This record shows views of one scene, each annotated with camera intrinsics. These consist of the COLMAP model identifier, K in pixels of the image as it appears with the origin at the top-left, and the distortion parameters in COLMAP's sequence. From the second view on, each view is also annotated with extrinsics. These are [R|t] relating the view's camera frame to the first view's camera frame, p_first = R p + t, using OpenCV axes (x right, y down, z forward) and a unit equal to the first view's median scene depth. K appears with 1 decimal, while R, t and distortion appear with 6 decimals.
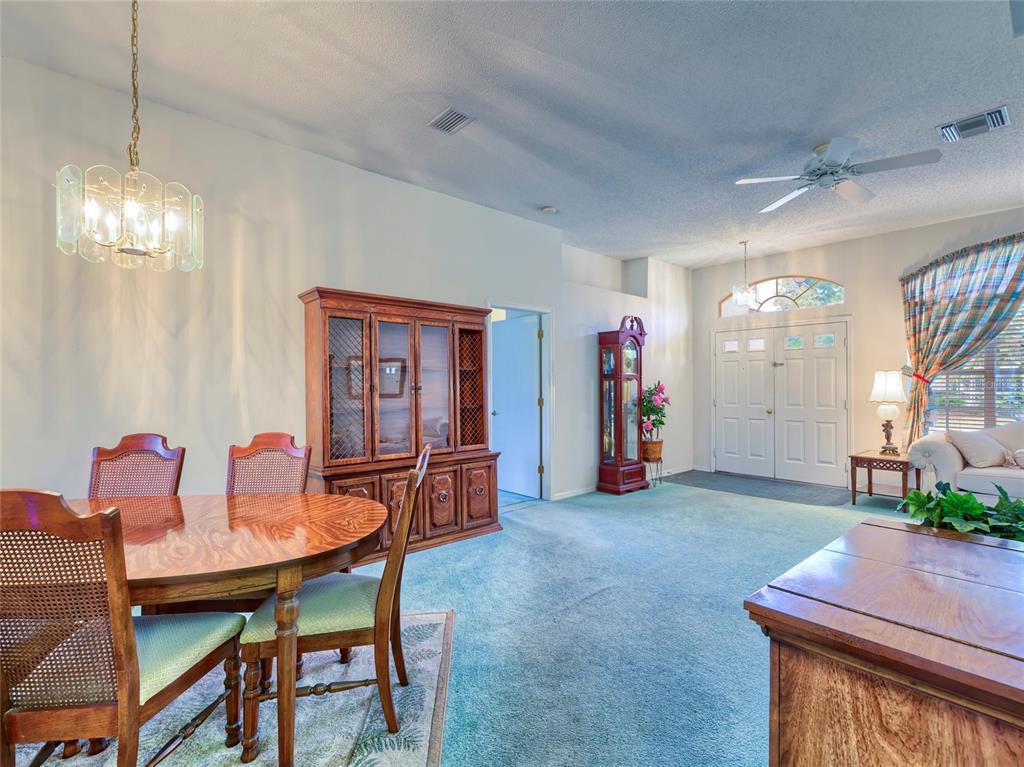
lens RADIAL K [[486.0, 0, 526.0], [0, 486.0, 385.3], [0, 0, 1]] dist [-0.001242, 0.001241]
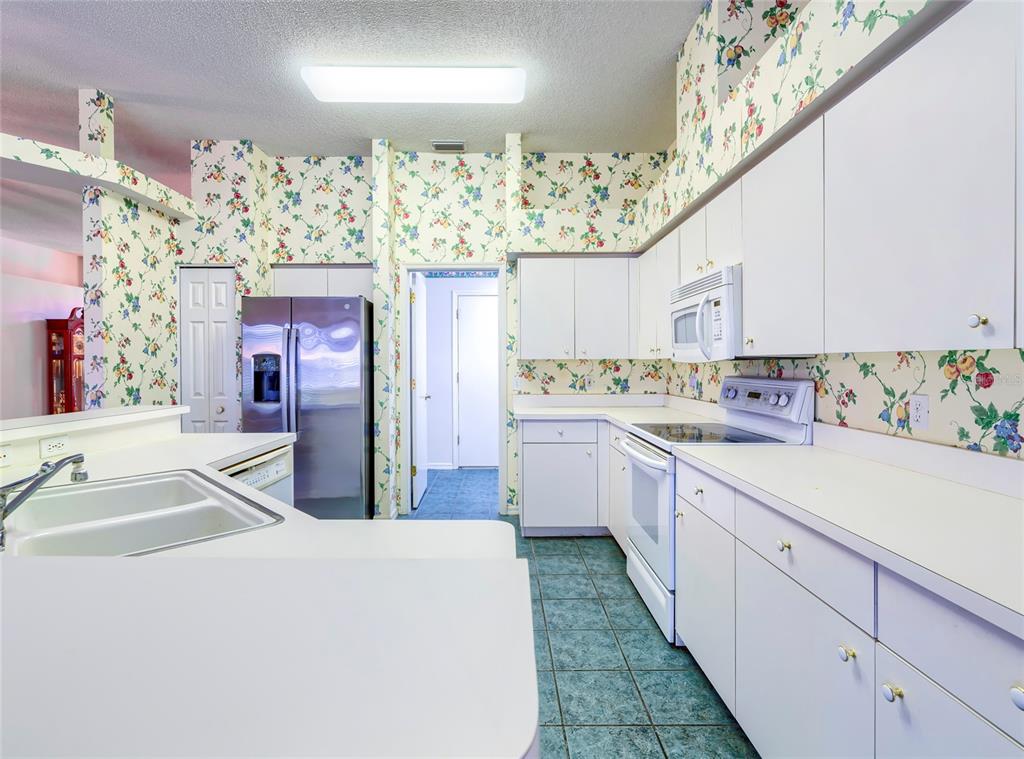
lens RADIAL K [[486.0, 0, 509.1], [0, 486.0, 375.4], [0, 0, 1]] dist [-0.001242, 0.001241]
pose [[0.658312, -0.008558, 0.752696, -0.004044], [-0.002024, 0.999912, 0.013140, 0.012992], [-0.752742, -0.010174, 0.658237, -0.673186]]
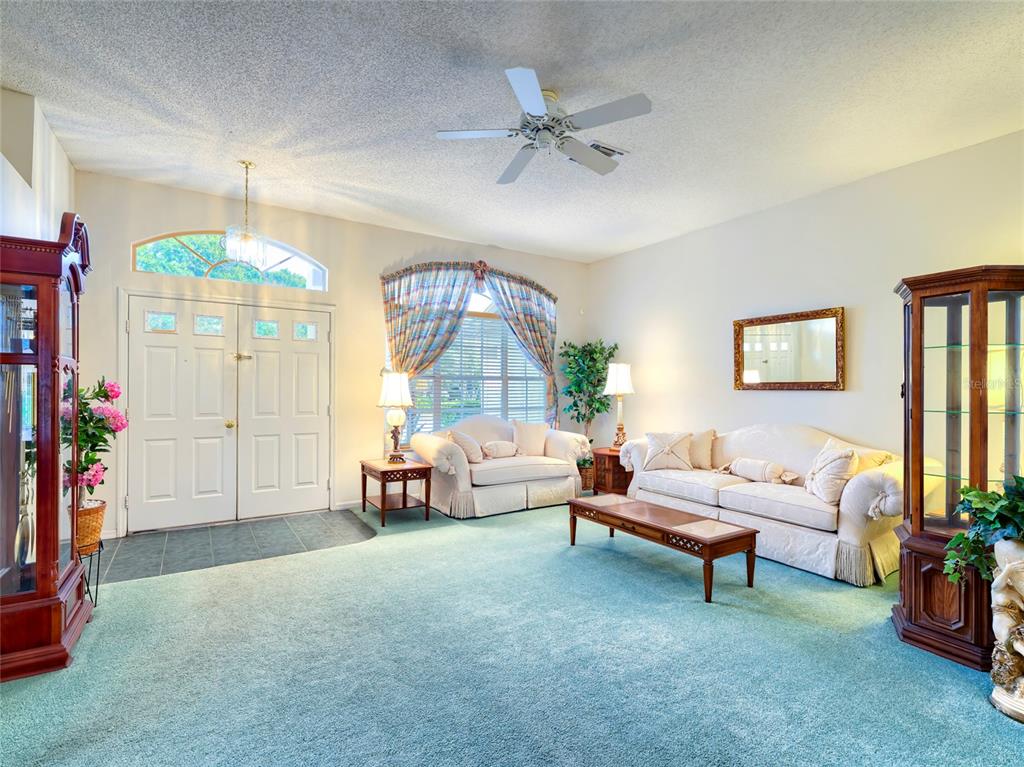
lens RADIAL K [[486.0, 0, 512.6], [0, 486.0, 388.5], [0, 0, 1]] dist [-0.001242, 0.001241]
pose [[0.187879, 0.004262, 0.982183, -0.119576], [-0.008442, 0.999961, -0.002725, 0.000885], [-0.982156, -0.007779, 0.187908, 0.563393]]
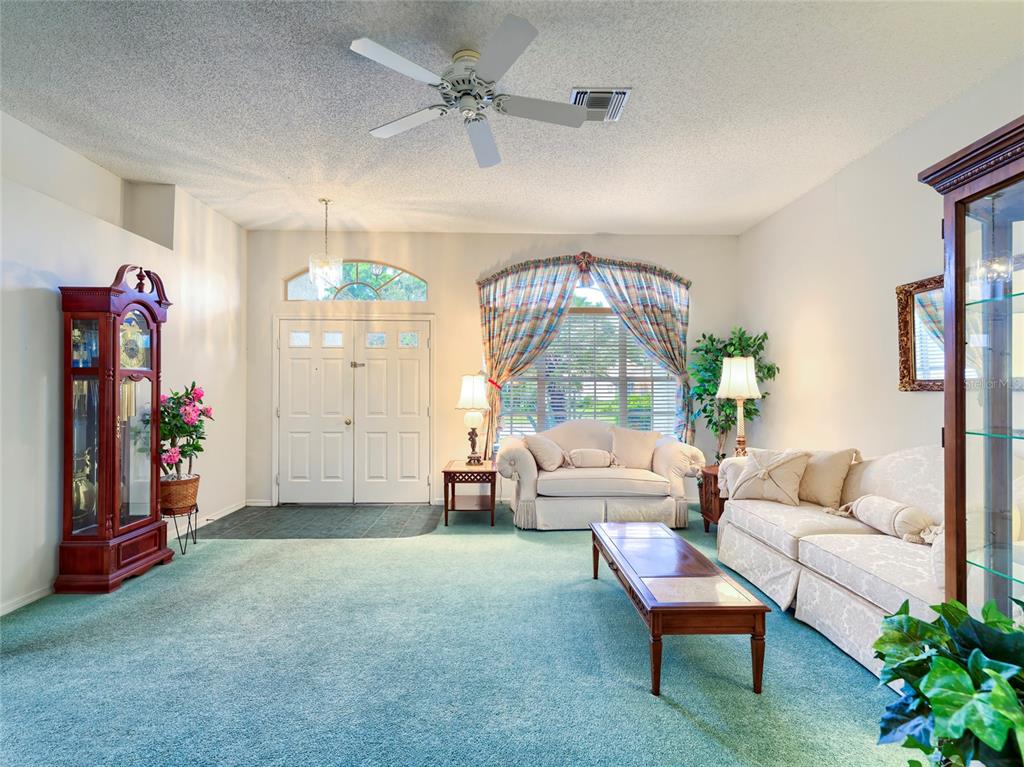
lens RADIAL K [[486.0, 0, 510.6], [0, 486.0, 387.8], [0, 0, 1]] dist [-0.001242, 0.001241]
pose [[0.659379, 0.008544, 0.751762, 0.078223], [-0.005167, 0.999963, -0.006832, 0.000169], [-0.751793, 0.000621, 0.659399, 0.302164]]
